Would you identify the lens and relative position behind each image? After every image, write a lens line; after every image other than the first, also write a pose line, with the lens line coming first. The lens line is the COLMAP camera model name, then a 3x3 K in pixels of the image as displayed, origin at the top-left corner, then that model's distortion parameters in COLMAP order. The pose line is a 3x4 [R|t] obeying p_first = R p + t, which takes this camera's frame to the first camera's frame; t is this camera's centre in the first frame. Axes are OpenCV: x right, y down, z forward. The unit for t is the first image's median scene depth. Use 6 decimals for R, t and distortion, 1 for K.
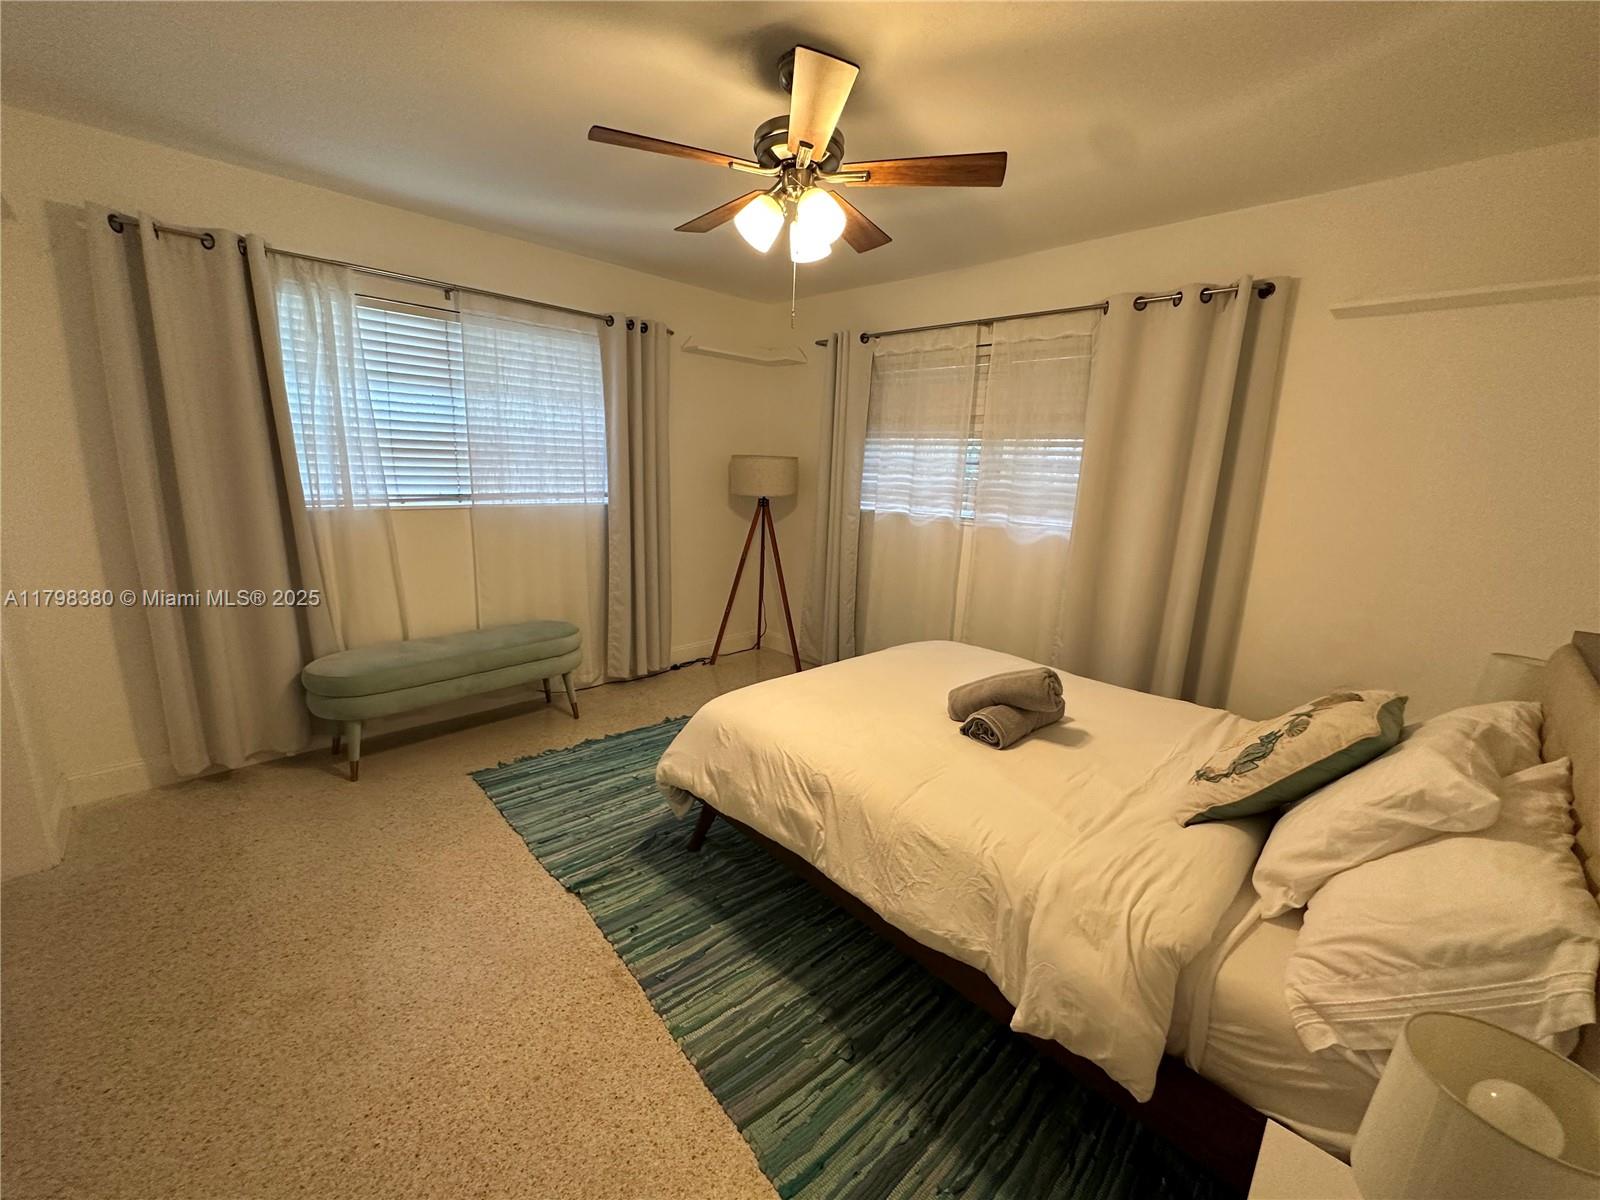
lens RADIAL K [[639.9, 0, 799.1], [0, 639.9, 600.2], [0, 0, 1]] dist [-0.001821, 0.000469]
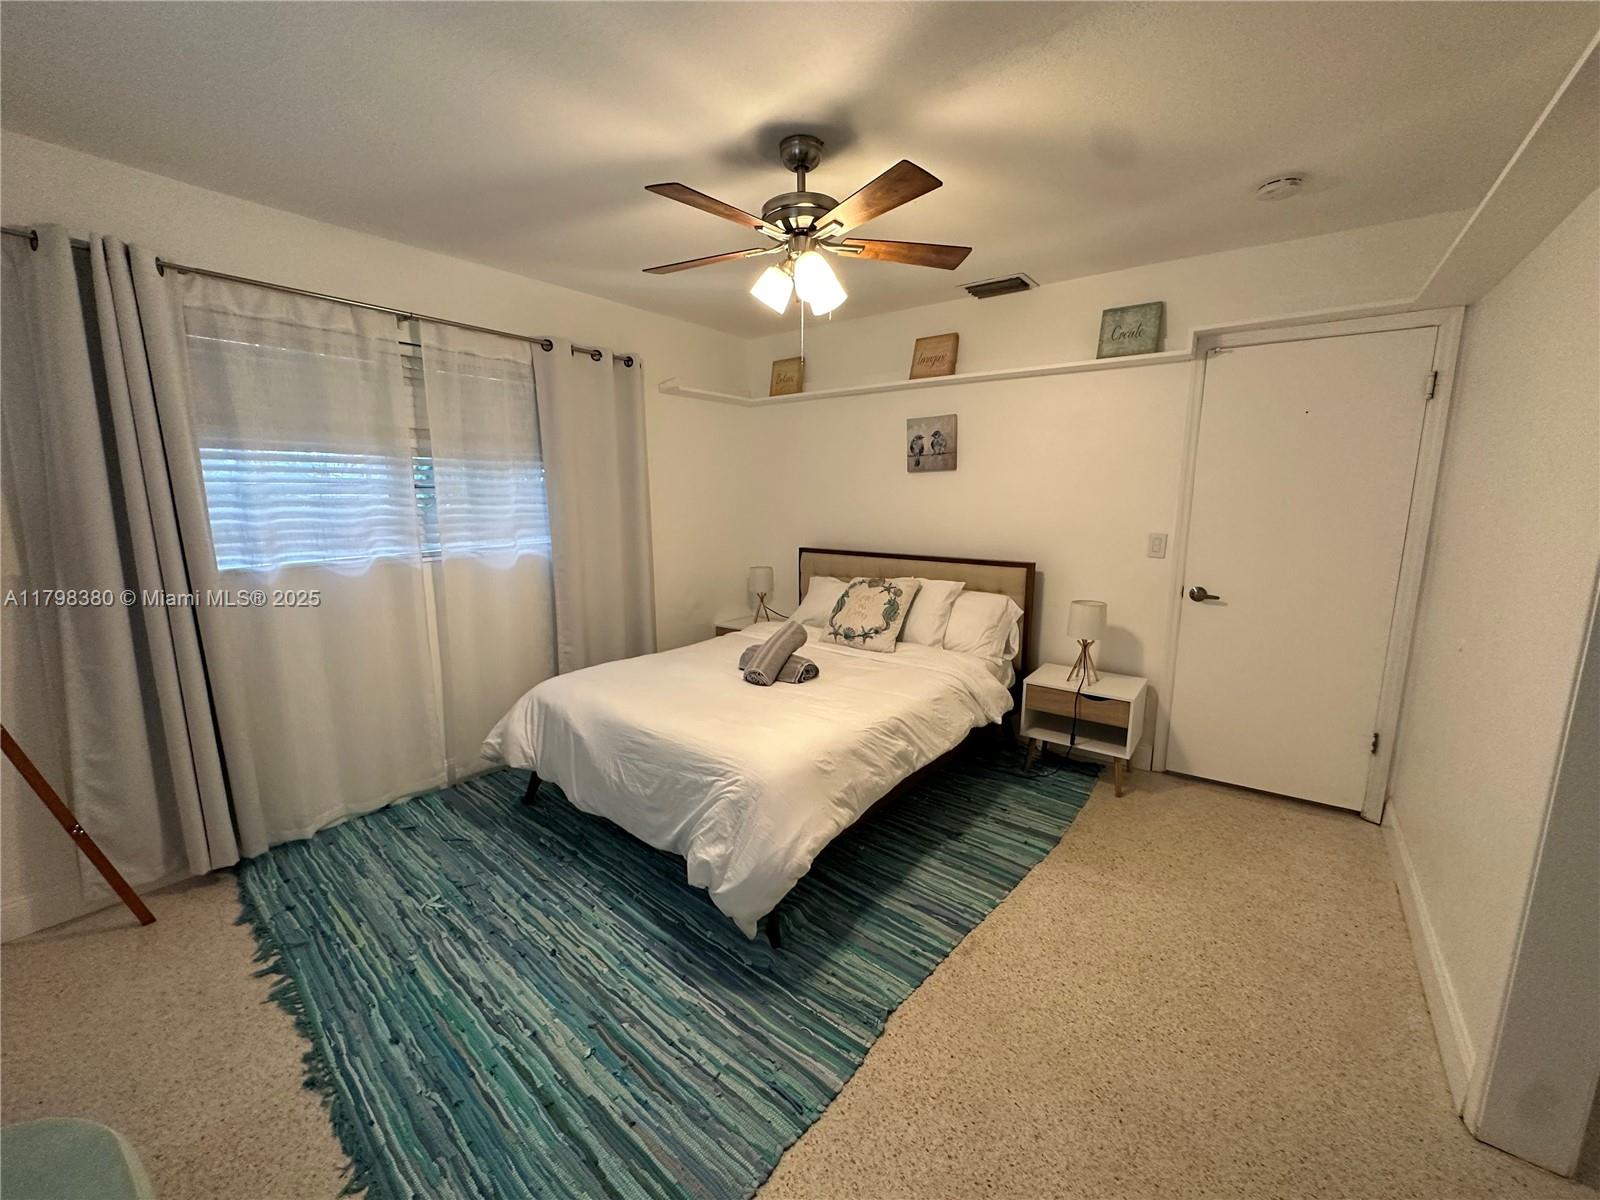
lens RADIAL K [[639.9, 0, 799.1], [0, 639.9, 600.2], [0, 0, 1]] dist [-0.001821, 0.000469]
pose [[-0.141640, -0.206597, 0.968120, -0.972687], [0.202975, 0.951139, 0.232670, -0.263599], [-0.968885, 0.229460, -0.092785, 1.005048]]
